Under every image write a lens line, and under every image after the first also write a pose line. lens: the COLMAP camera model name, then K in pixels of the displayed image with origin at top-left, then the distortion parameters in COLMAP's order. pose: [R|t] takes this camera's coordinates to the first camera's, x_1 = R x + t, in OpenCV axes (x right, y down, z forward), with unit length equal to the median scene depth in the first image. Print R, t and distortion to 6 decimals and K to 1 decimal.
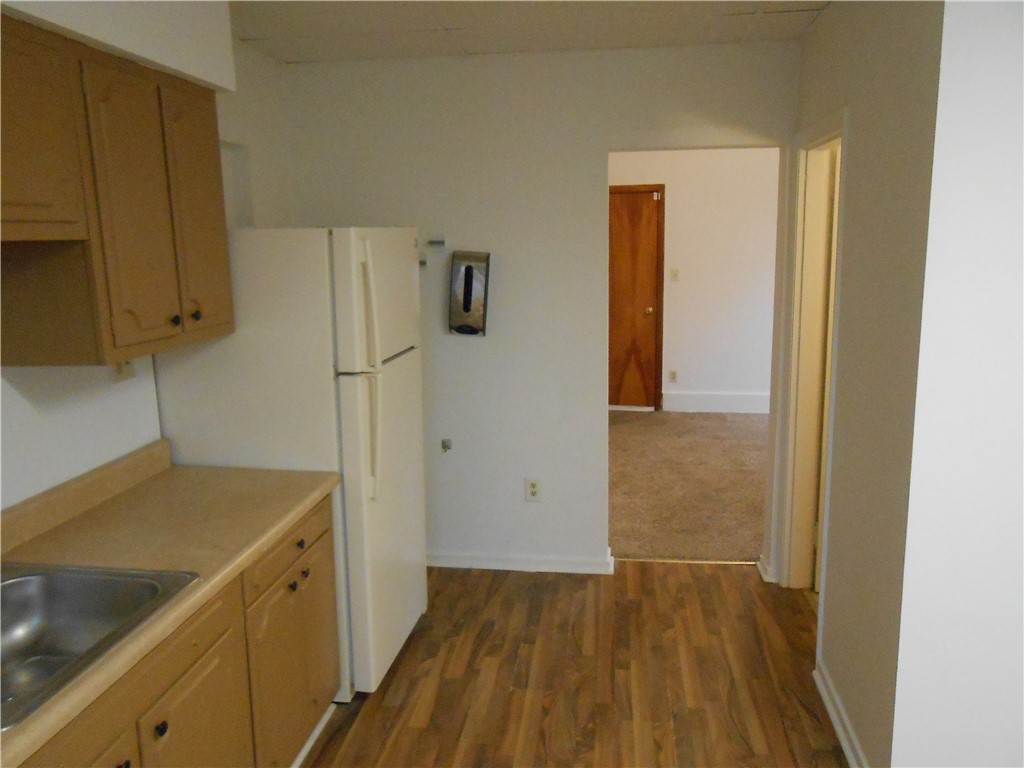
lens RADIAL K [[811.0, 0, 516.9], [0, 811.0, 387.5], [0, 0, 1]] dist [-0.029962, 0.104316]
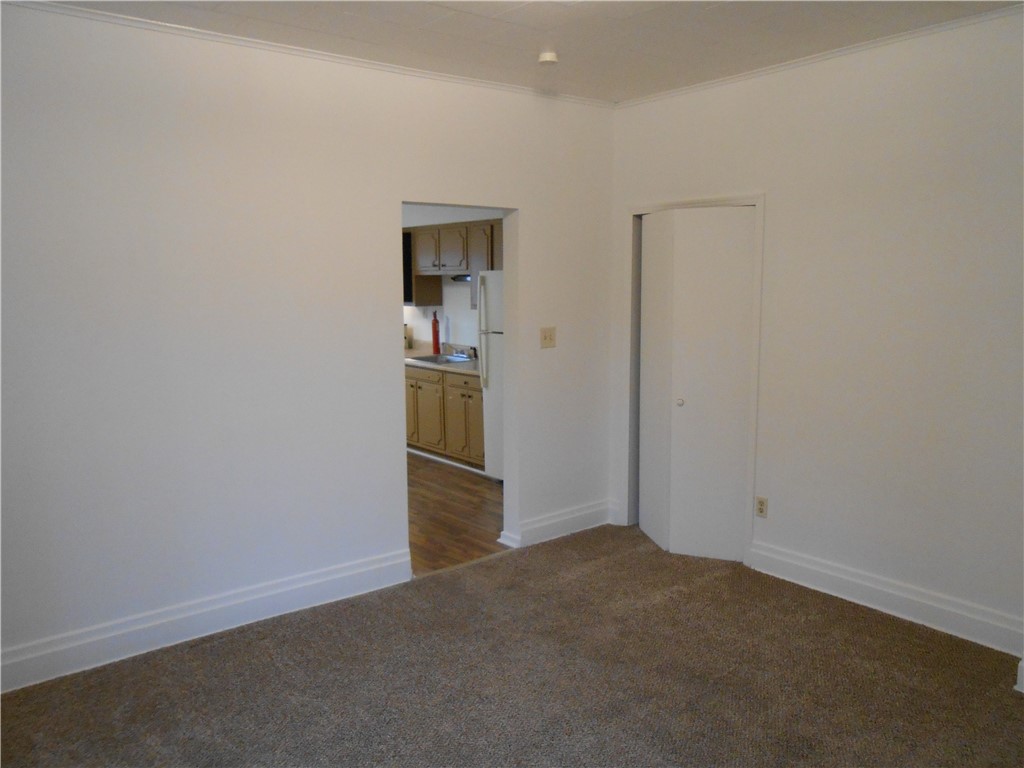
lens RADIAL K [[811.0, 0, 516.9], [0, 811.0, 387.5], [0, 0, 1]] dist [-0.029962, 0.104316]
pose [[-0.707144, 0.098448, -0.700183, 0.513813], [-0.119315, 0.959445, 0.255402, -0.175940], [0.696930, 0.264148, -0.666719, 0.963819]]
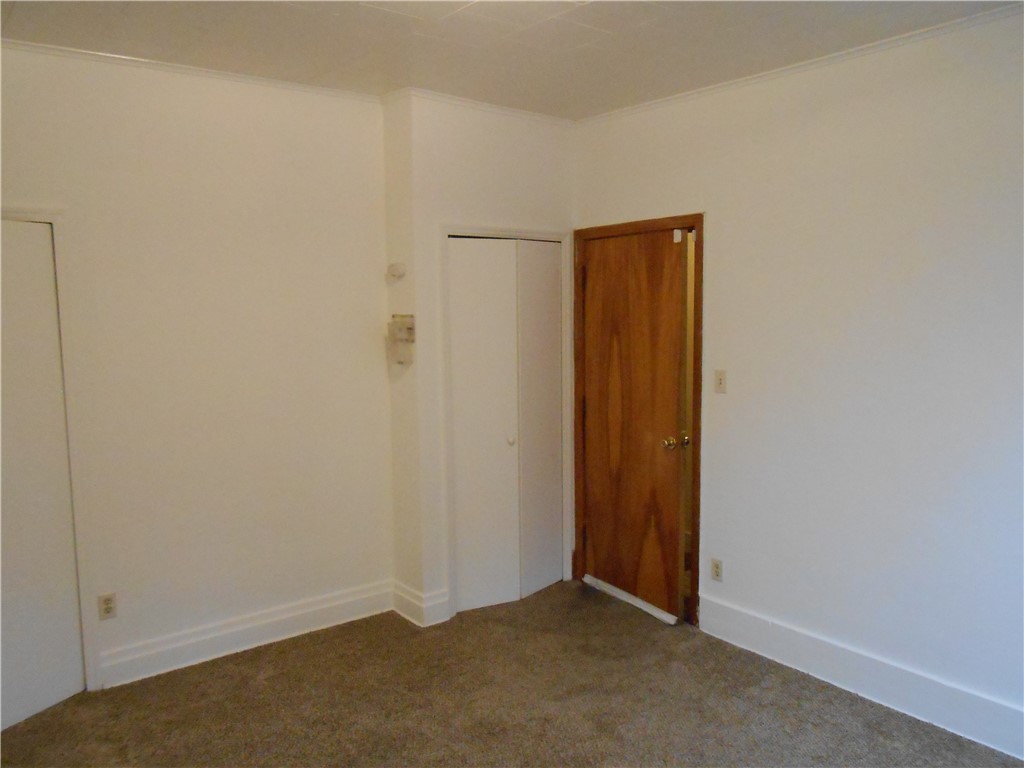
lens RADIAL K [[811.0, 0, 516.9], [0, 811.0, 387.5], [0, 0, 1]] dist [-0.029962, 0.104316]
pose [[0.710134, 0.073521, -0.700217, 0.472830], [-0.121726, 0.992377, -0.019253, -0.108652], [0.693464, 0.098907, 0.713670, 0.530011]]
